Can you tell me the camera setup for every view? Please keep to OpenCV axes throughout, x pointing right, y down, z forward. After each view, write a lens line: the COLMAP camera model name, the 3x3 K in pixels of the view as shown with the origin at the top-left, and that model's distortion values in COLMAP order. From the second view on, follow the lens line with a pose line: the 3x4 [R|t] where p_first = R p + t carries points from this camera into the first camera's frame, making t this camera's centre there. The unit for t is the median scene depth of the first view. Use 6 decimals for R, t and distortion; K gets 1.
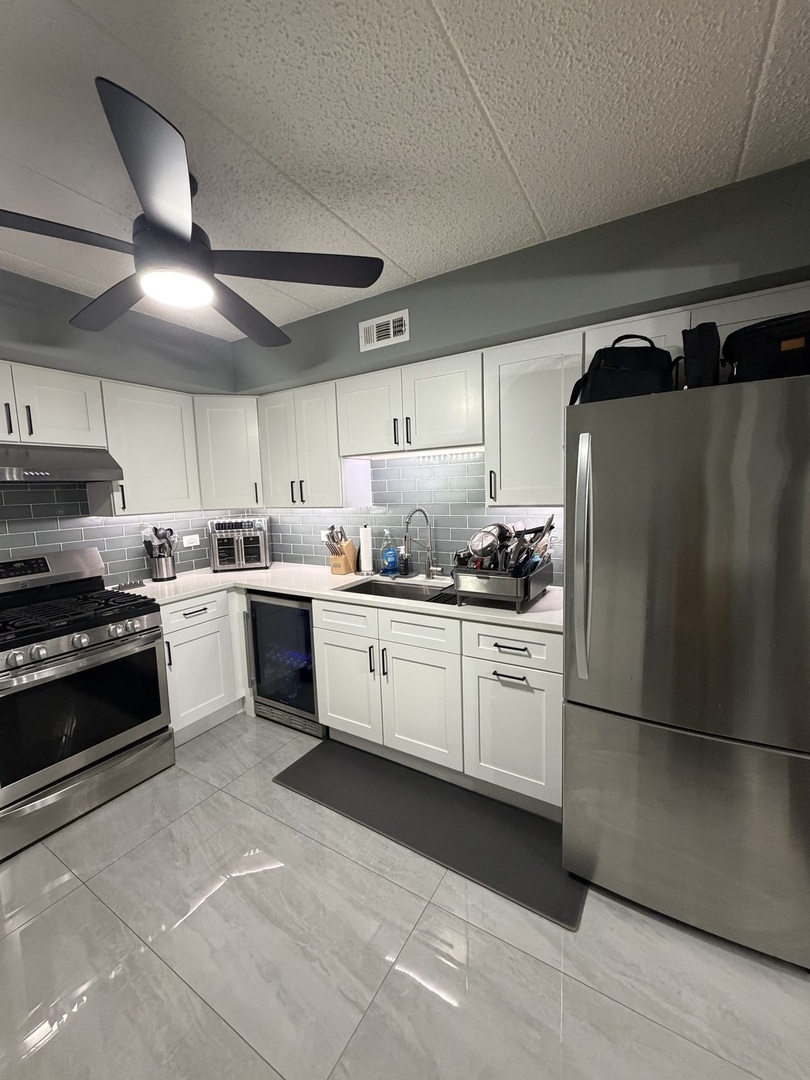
lens RADIAL K [[429.9, 0, 404.6], [0, 429.9, 534.2], [0, 0, 1]] dist [-0.001386, 0.000061]
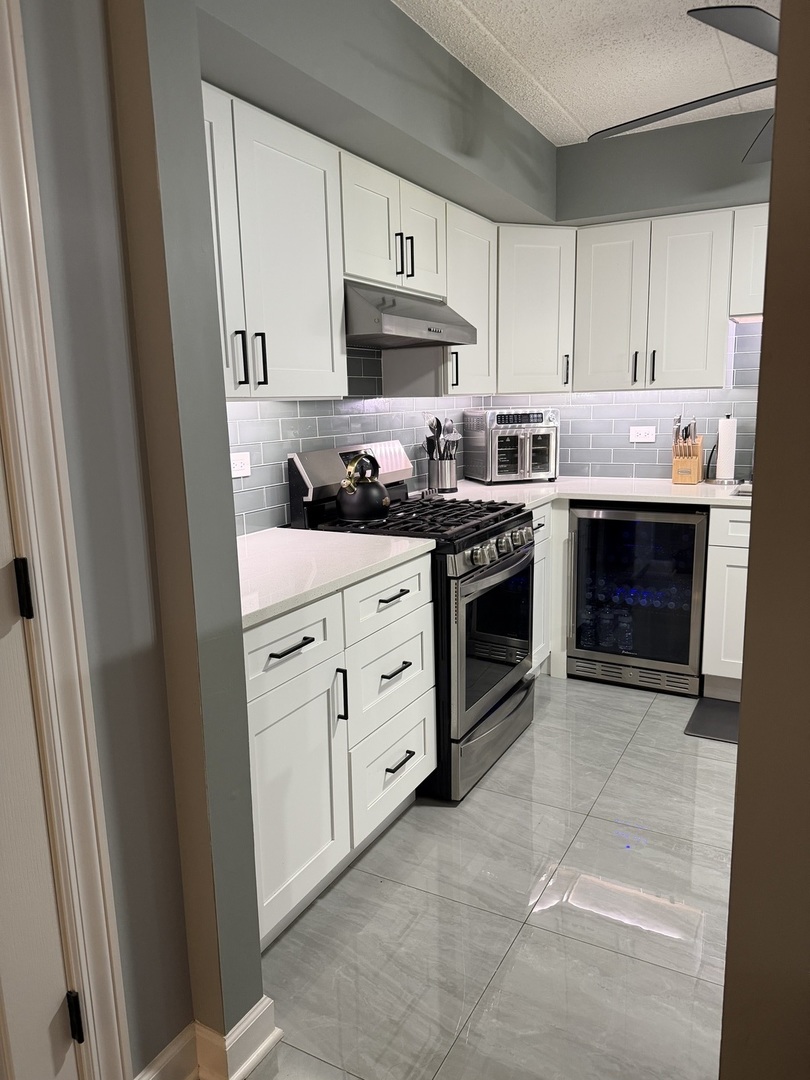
lens RADIAL K [[739.3, 0, 405.0], [0, 739.3, 542.5], [0, 0, 1]] dist [0.011803, -0.000383]
pose [[0.998955, -0.001470, 0.045676, -0.646928], [-0.002347, 0.996514, 0.083397, 0.083368], [-0.045640, -0.083417, 0.995469, -0.221319]]
